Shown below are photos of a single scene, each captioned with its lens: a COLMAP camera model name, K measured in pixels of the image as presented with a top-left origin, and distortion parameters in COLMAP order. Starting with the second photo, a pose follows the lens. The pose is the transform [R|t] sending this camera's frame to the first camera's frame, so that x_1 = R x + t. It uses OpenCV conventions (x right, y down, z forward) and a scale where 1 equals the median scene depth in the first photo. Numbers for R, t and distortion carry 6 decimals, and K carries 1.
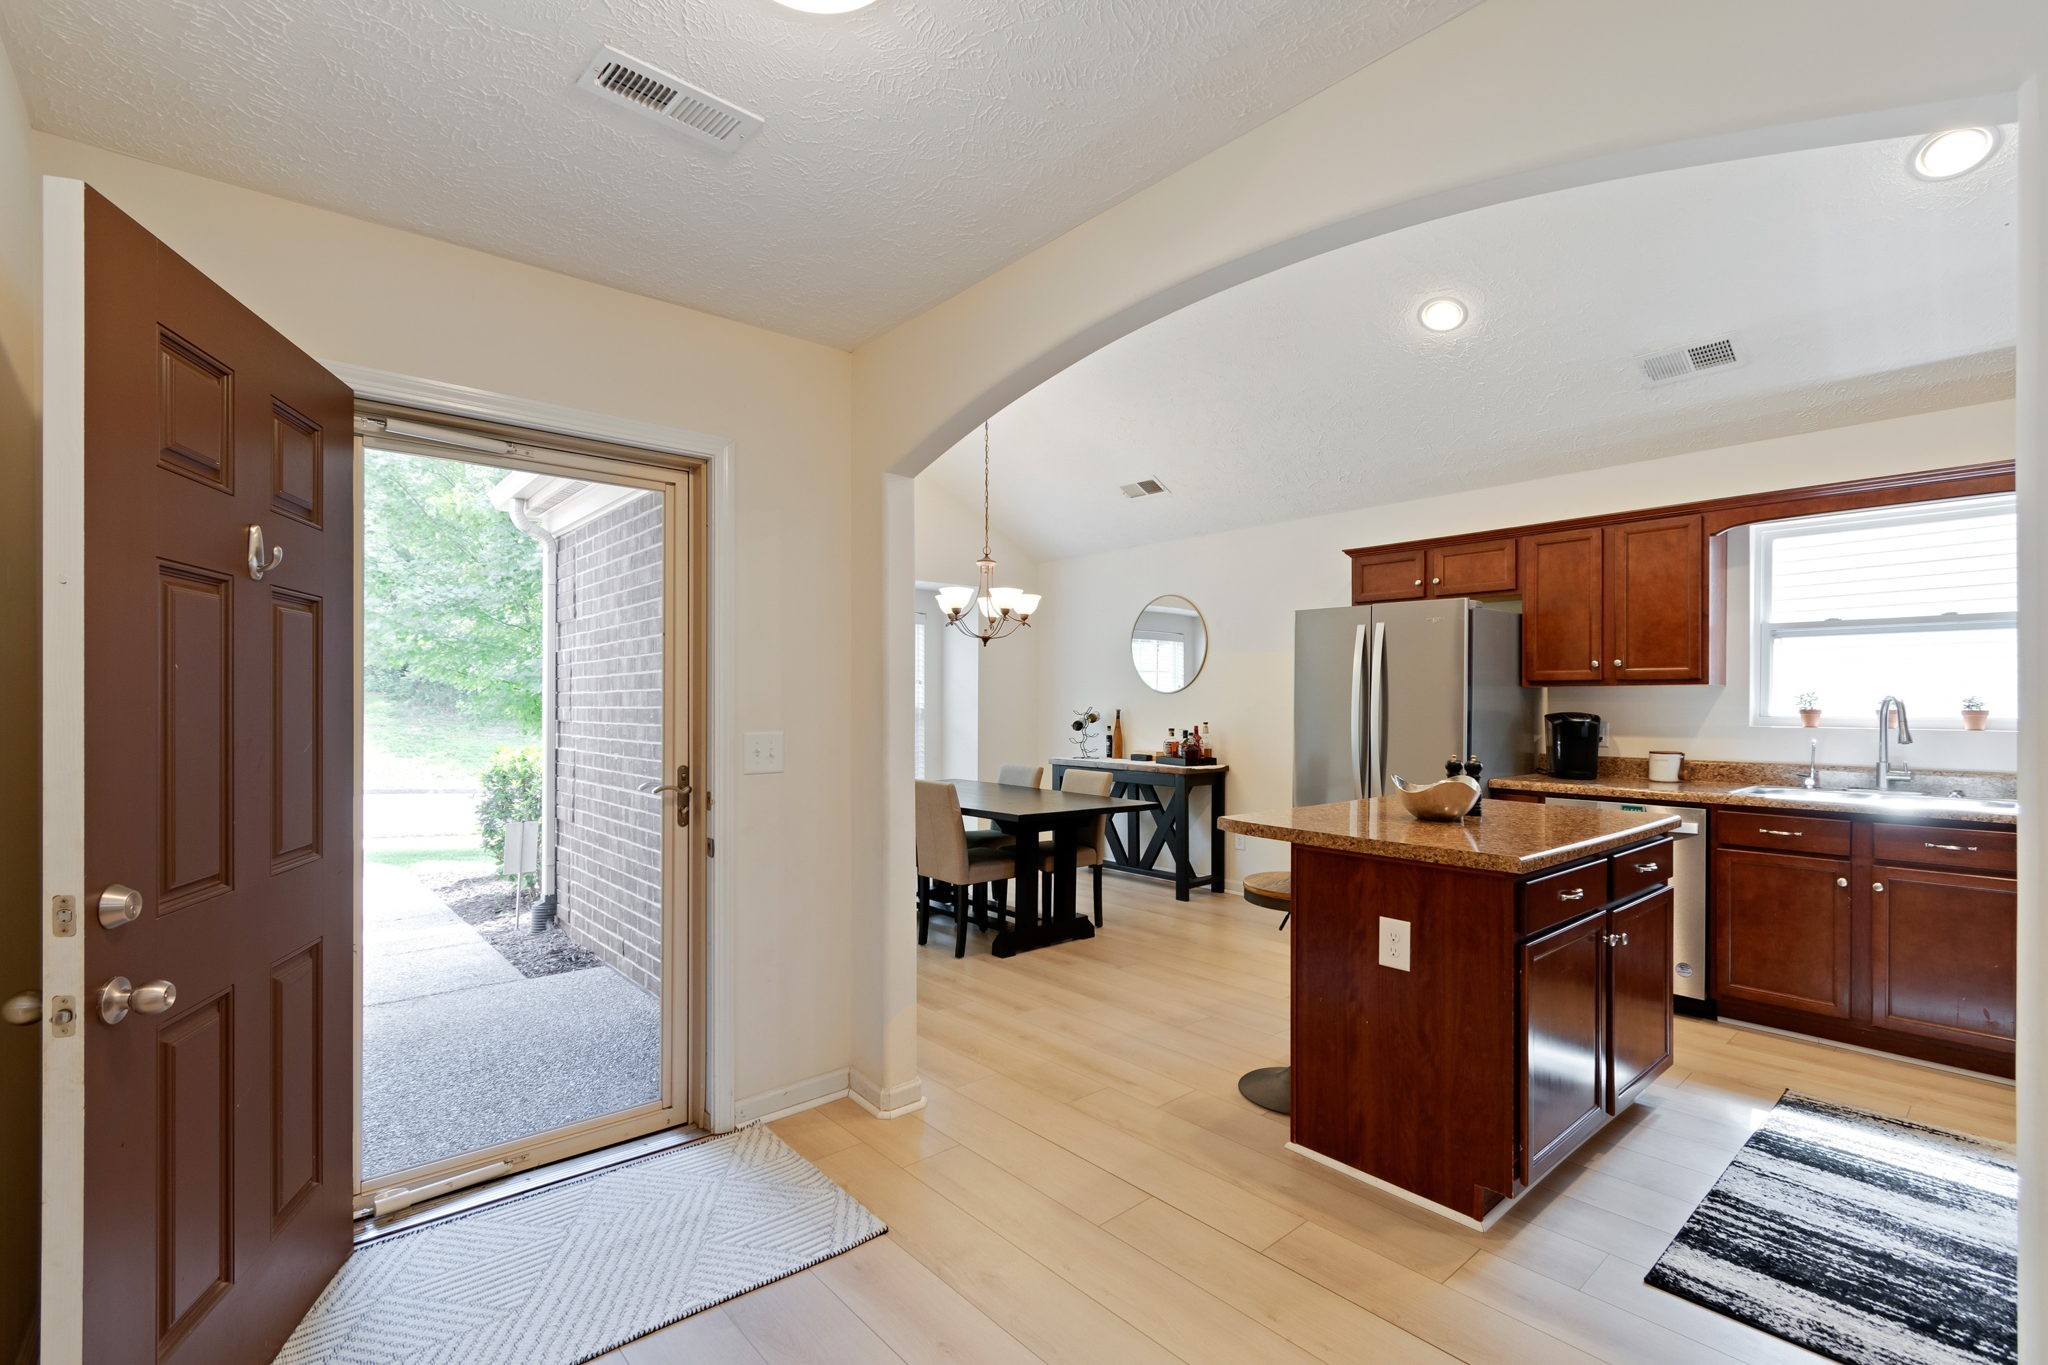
lens RADIAL K [[905.1, 0, 1026.8], [0, 905.1, 704.7], [0, 0, 1]] dist [-0.001783, 0.000410]
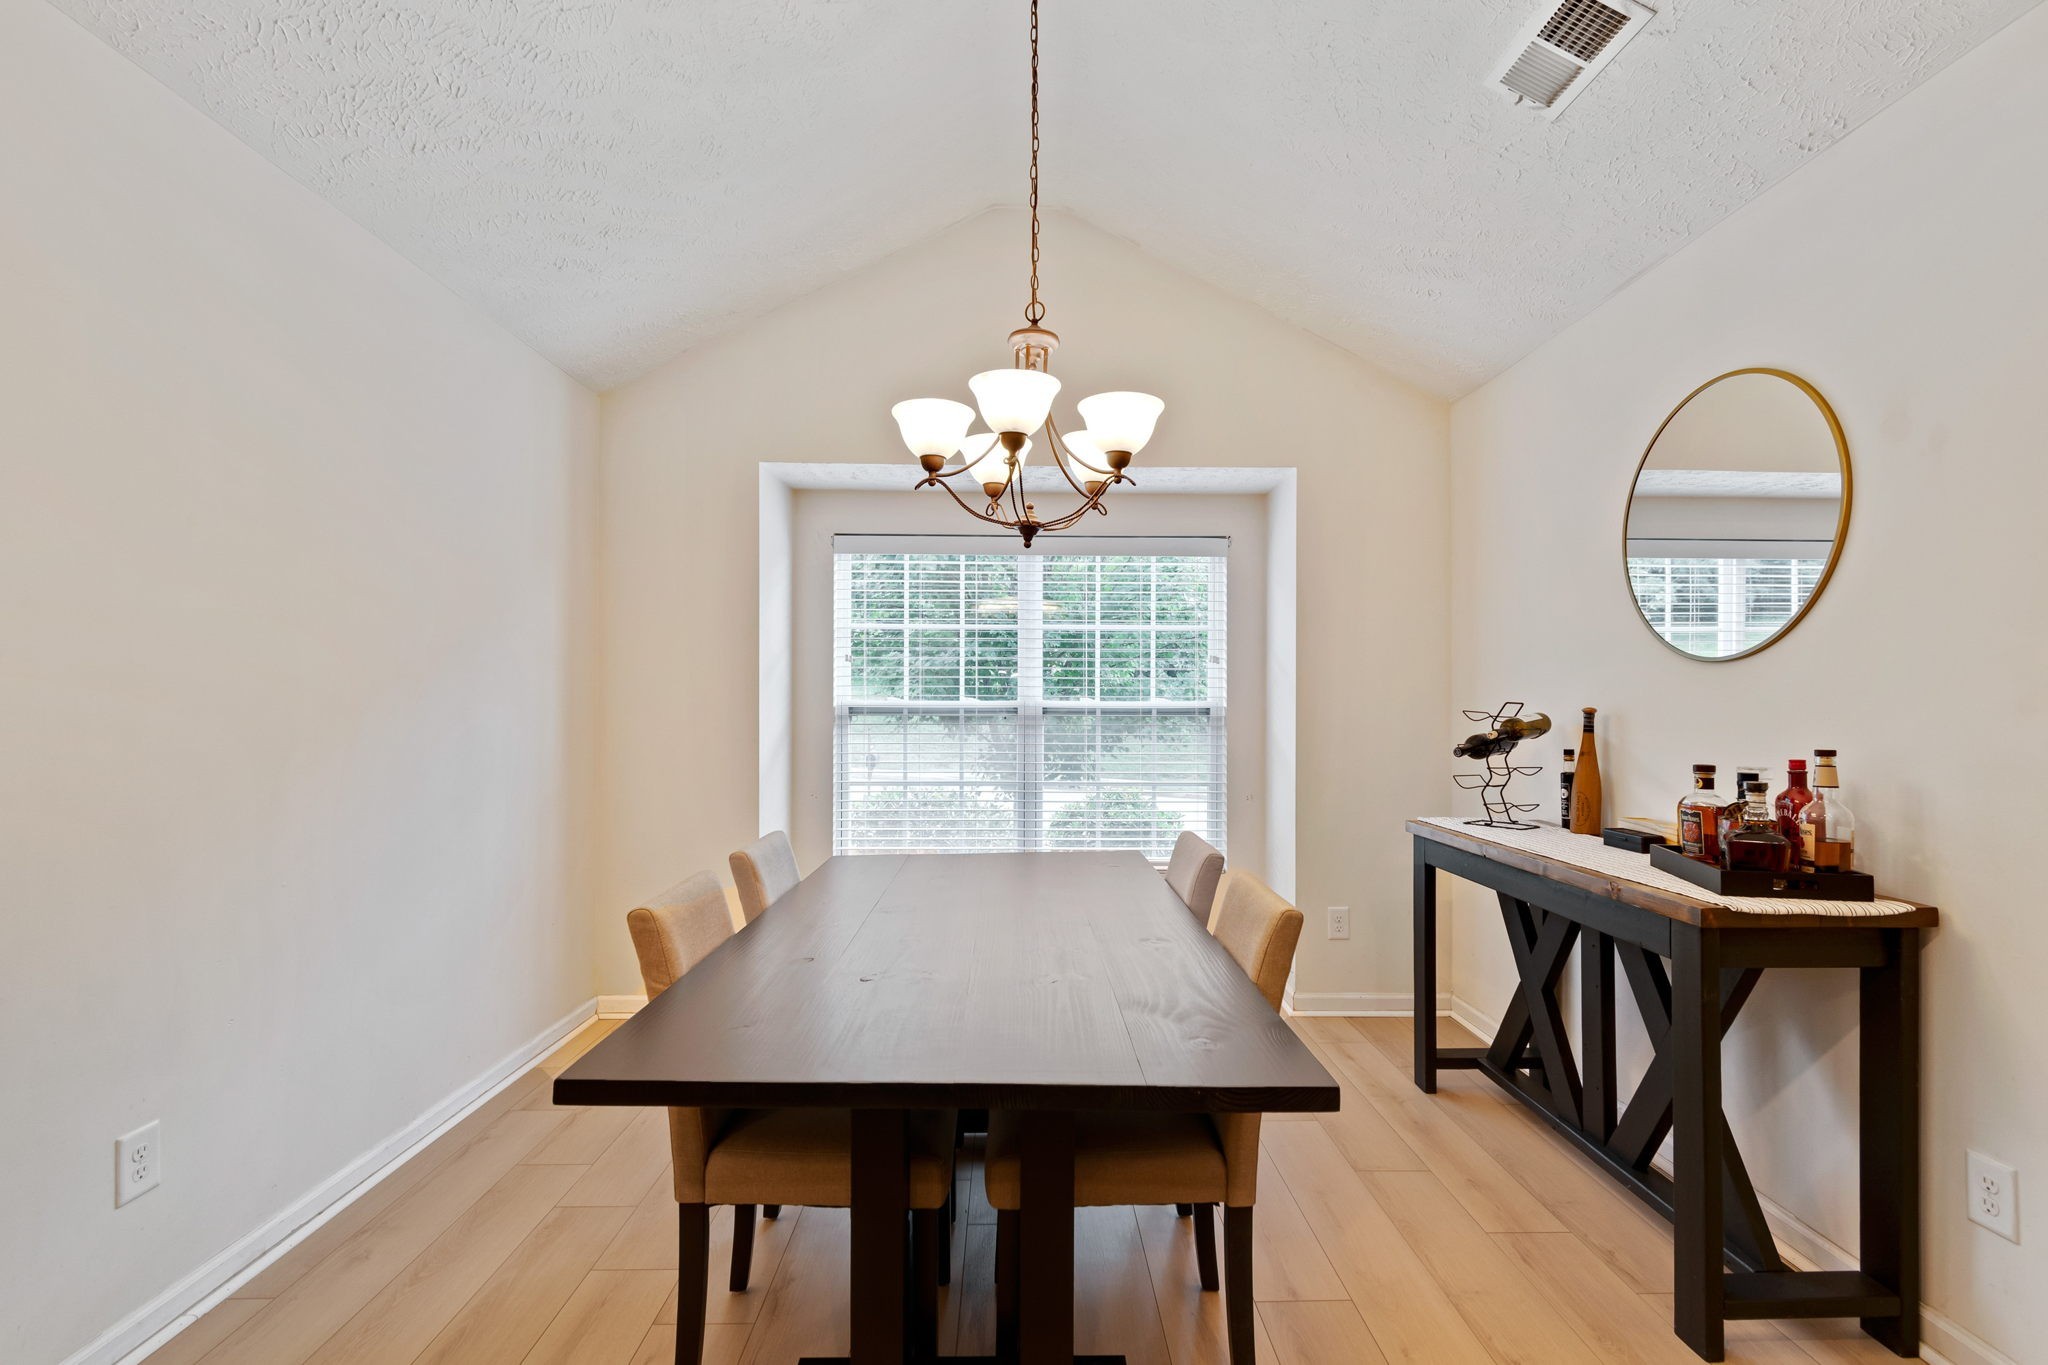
lens RADIAL K [[905.1, 0, 1026.8], [0, 905.1, 704.7], [0, 0, 1]] dist [-0.001783, 0.000410]
pose [[0.764669, 0.001300, -0.644421, 0.185379], [-0.004407, 0.999985, -0.003213, 0.006967], [0.644408, 0.005297, 0.764664, 0.599417]]
